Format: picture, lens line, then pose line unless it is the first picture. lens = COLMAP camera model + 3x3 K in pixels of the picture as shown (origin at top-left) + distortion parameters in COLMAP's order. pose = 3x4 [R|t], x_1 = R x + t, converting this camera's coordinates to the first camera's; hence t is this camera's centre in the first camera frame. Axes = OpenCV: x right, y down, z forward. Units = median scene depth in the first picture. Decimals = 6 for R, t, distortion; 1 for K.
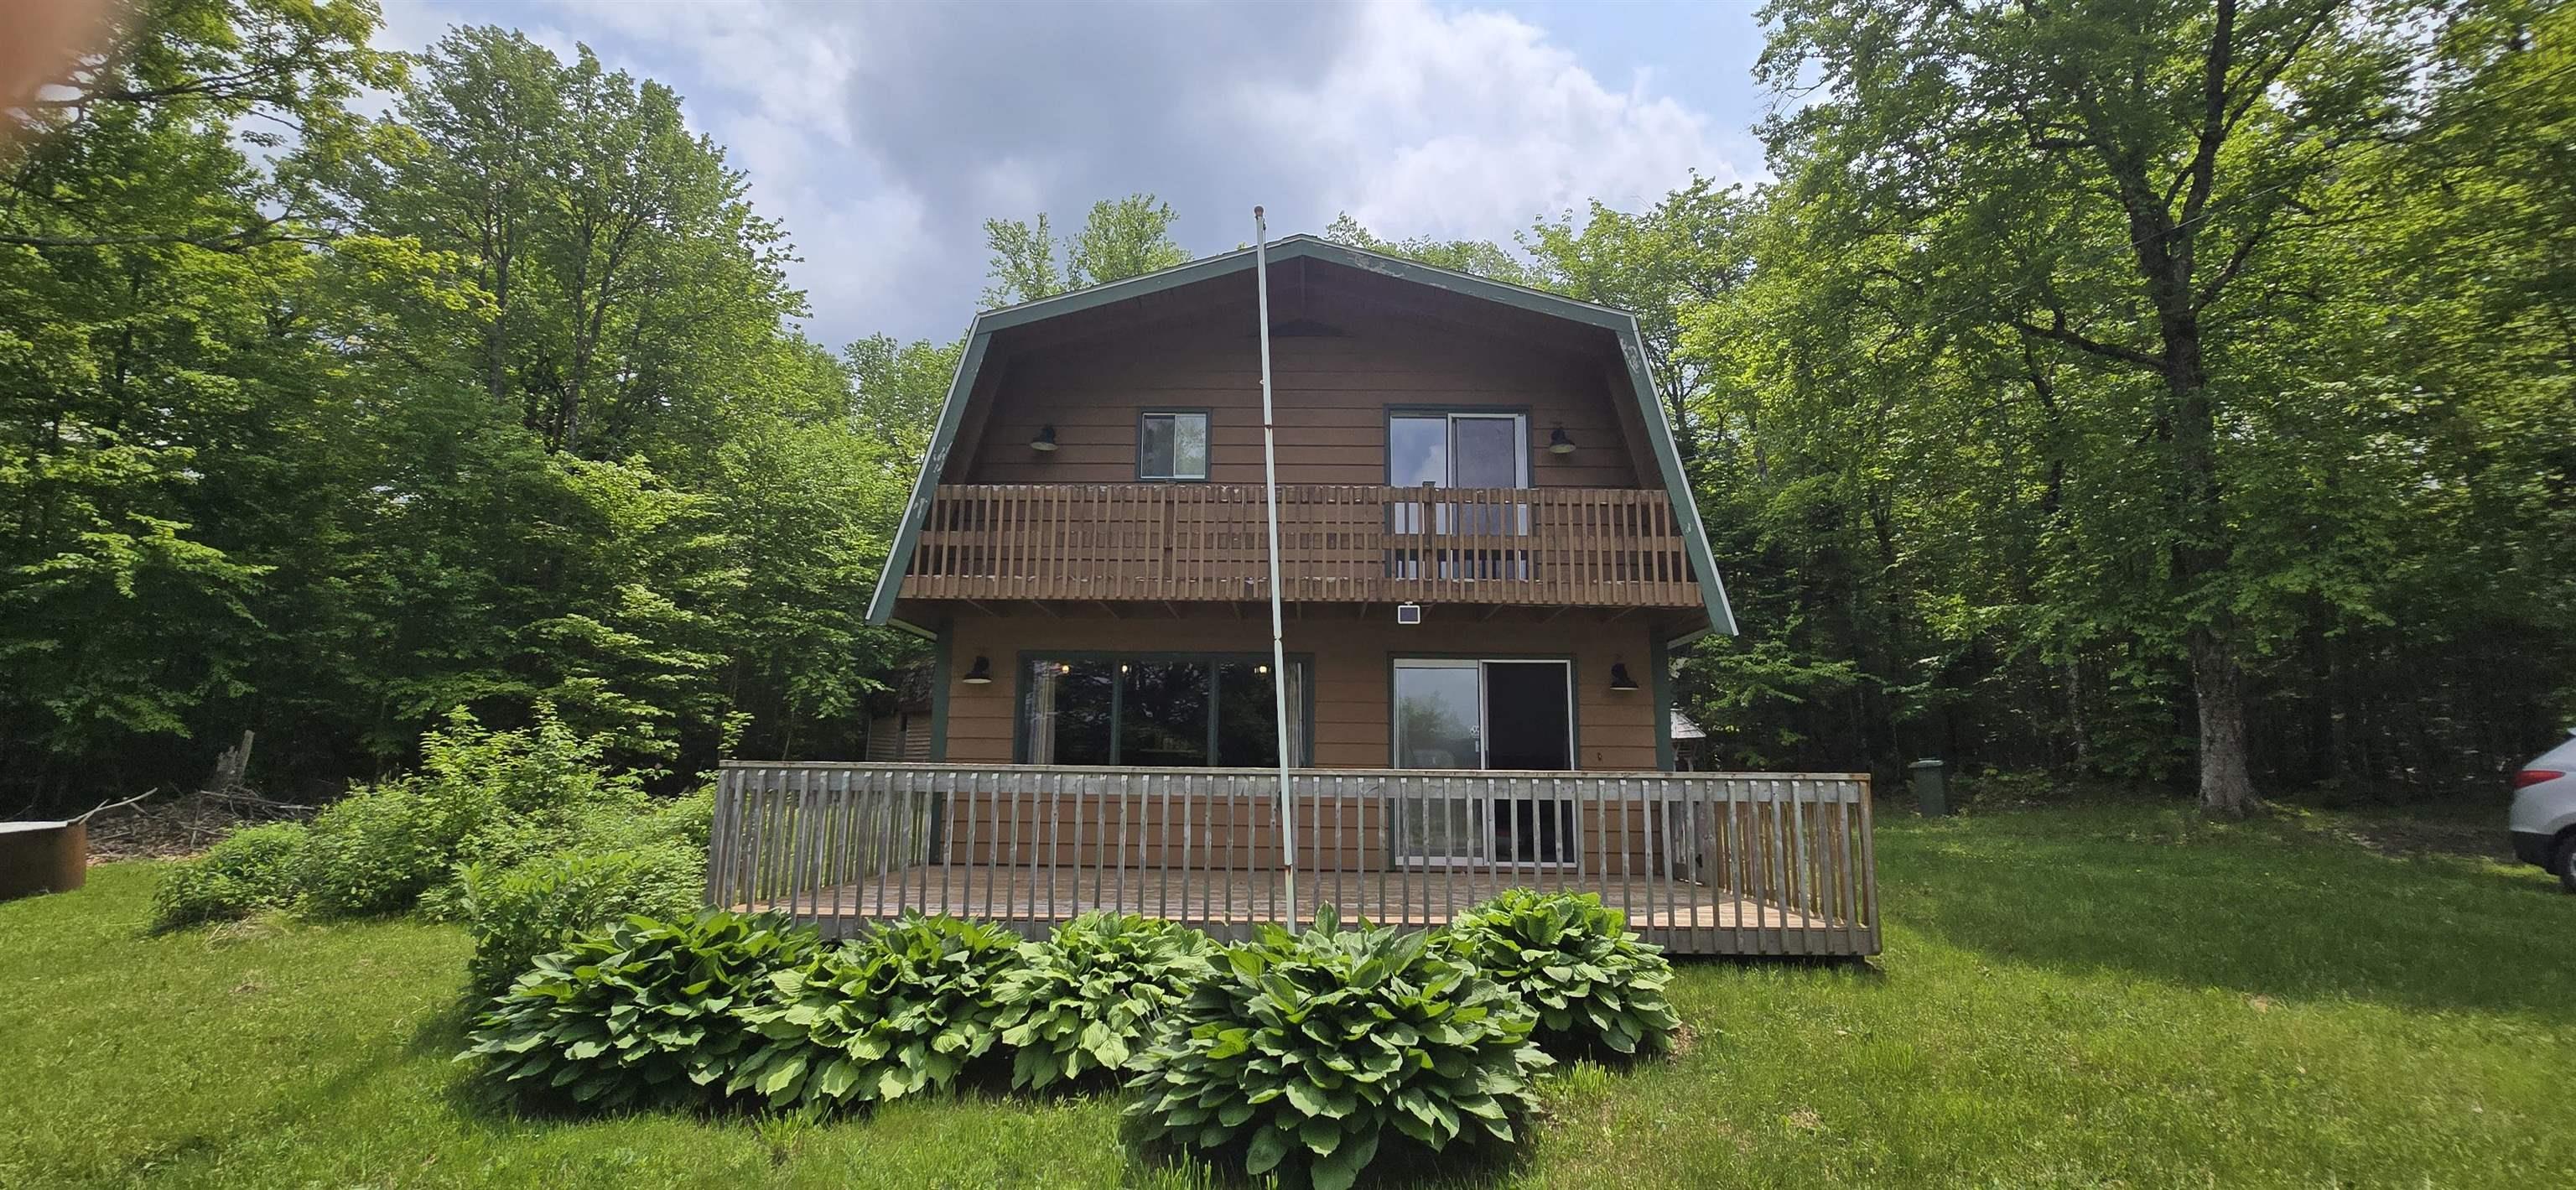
lens RADIAL K [[1050.1, 0, 1288.6], [0, 1050.1, 601.6], [0, 0, 1]] dist [-0.002301, 0.000111]
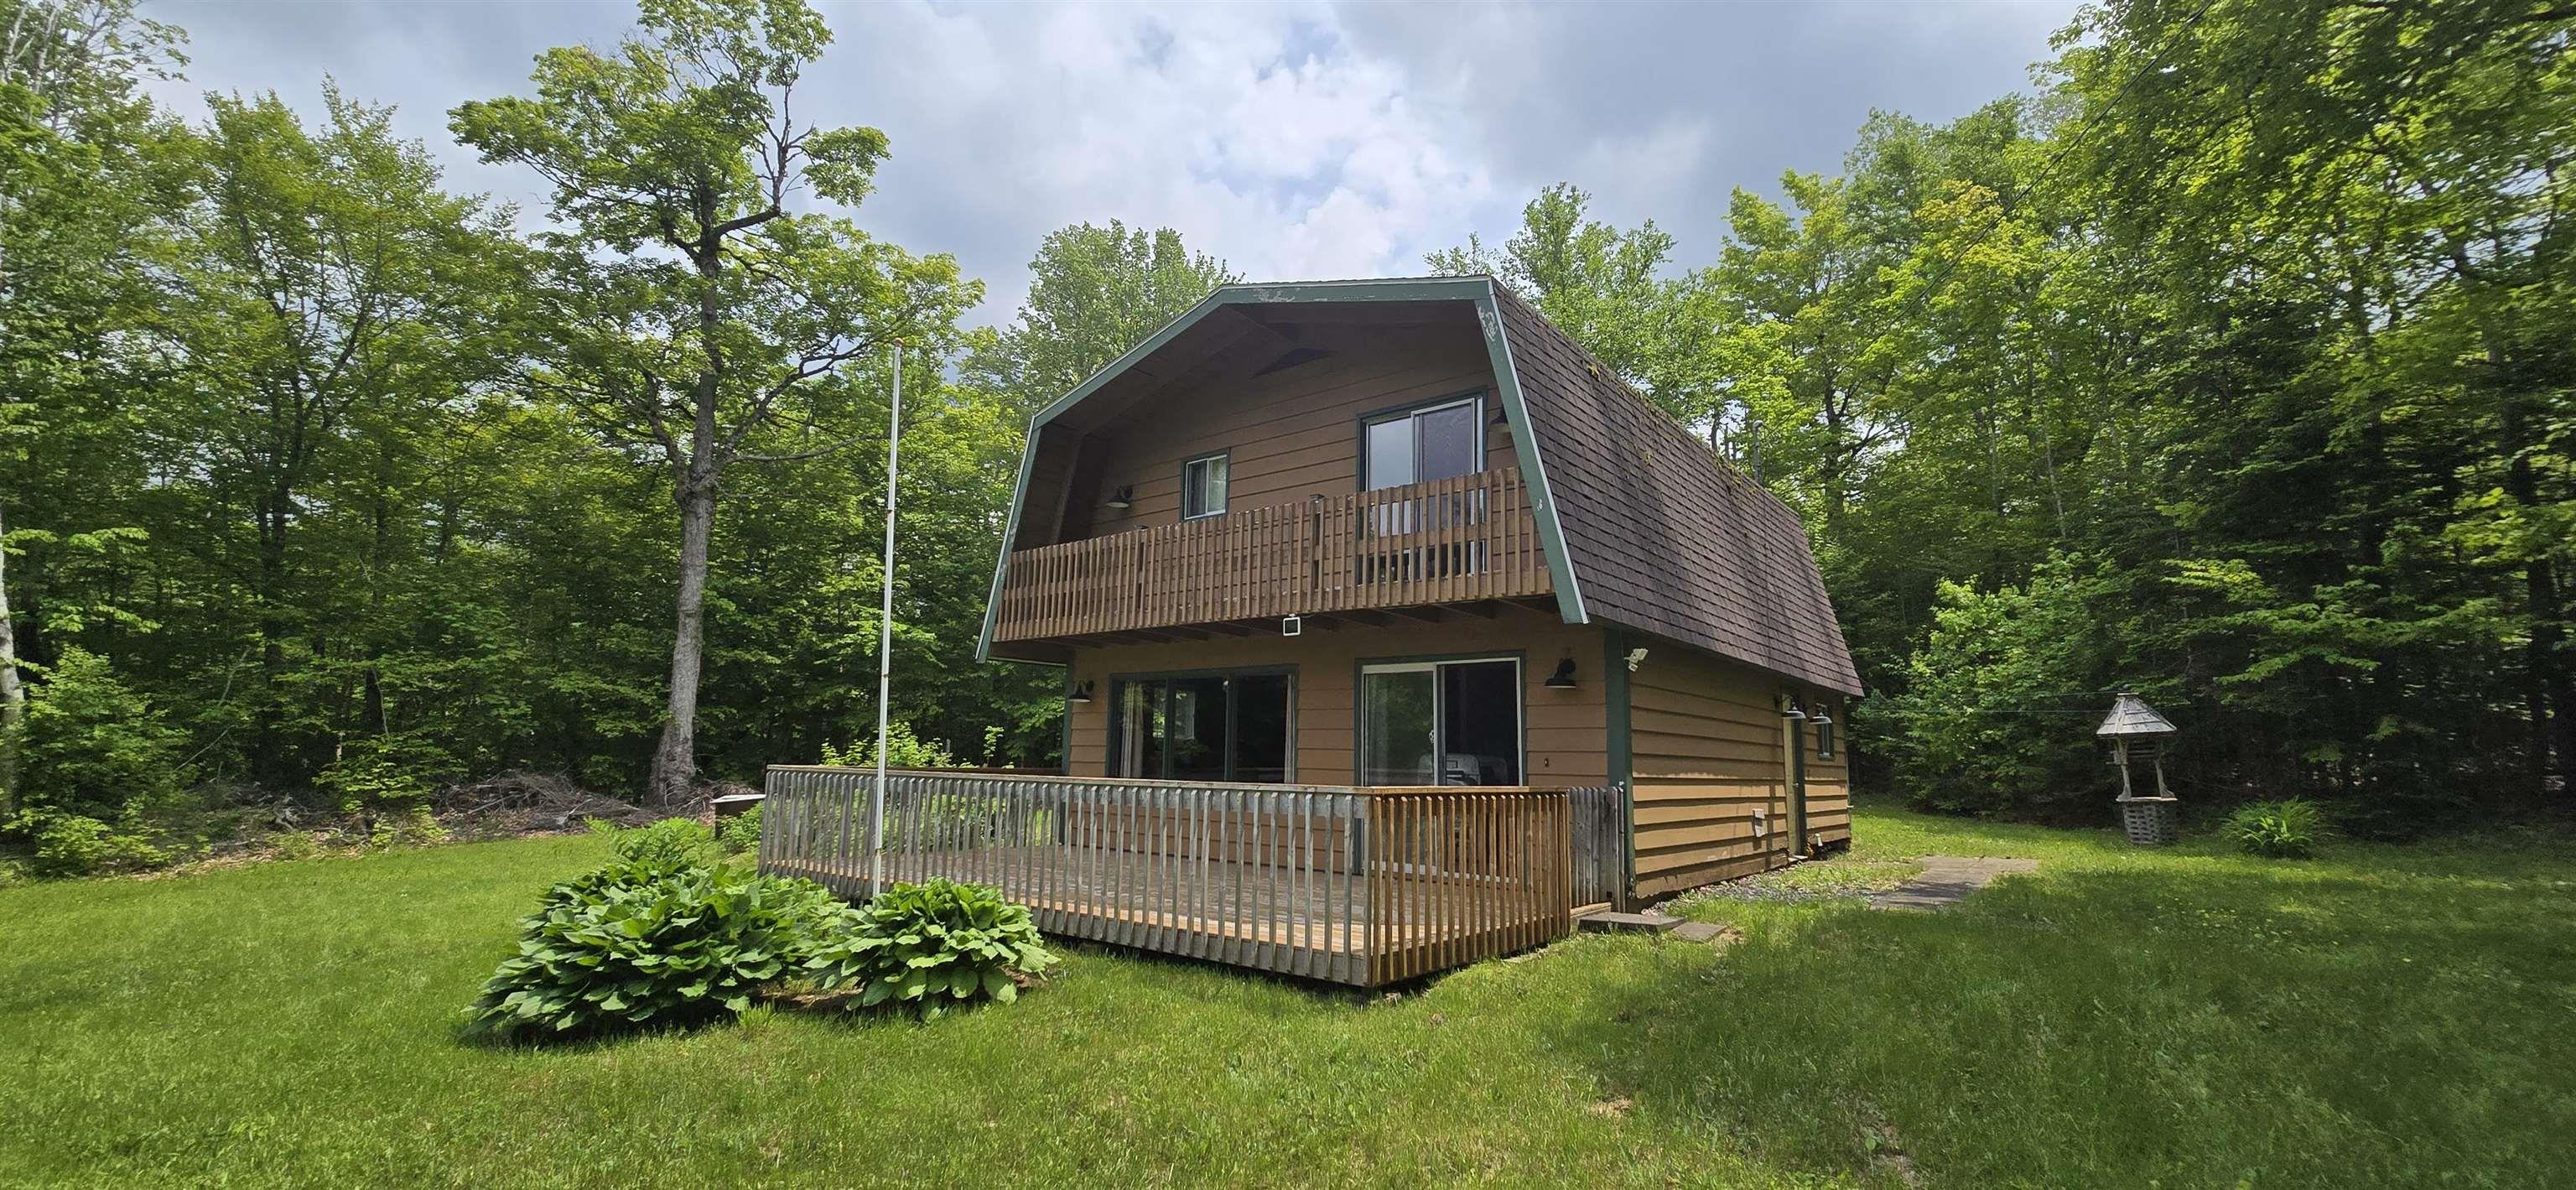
lens RADIAL K [[1041.6, 0, 1288.3], [0, 1041.6, 600.3], [0, 0, 1]] dist [-0.000144, -0.000314]
pose [[0.791286, -0.087483, -0.605156, 0.640602], [0.091111, 0.995532, -0.024782, 0.009969], [0.604620, -0.035527, 0.795721, 0.152090]]
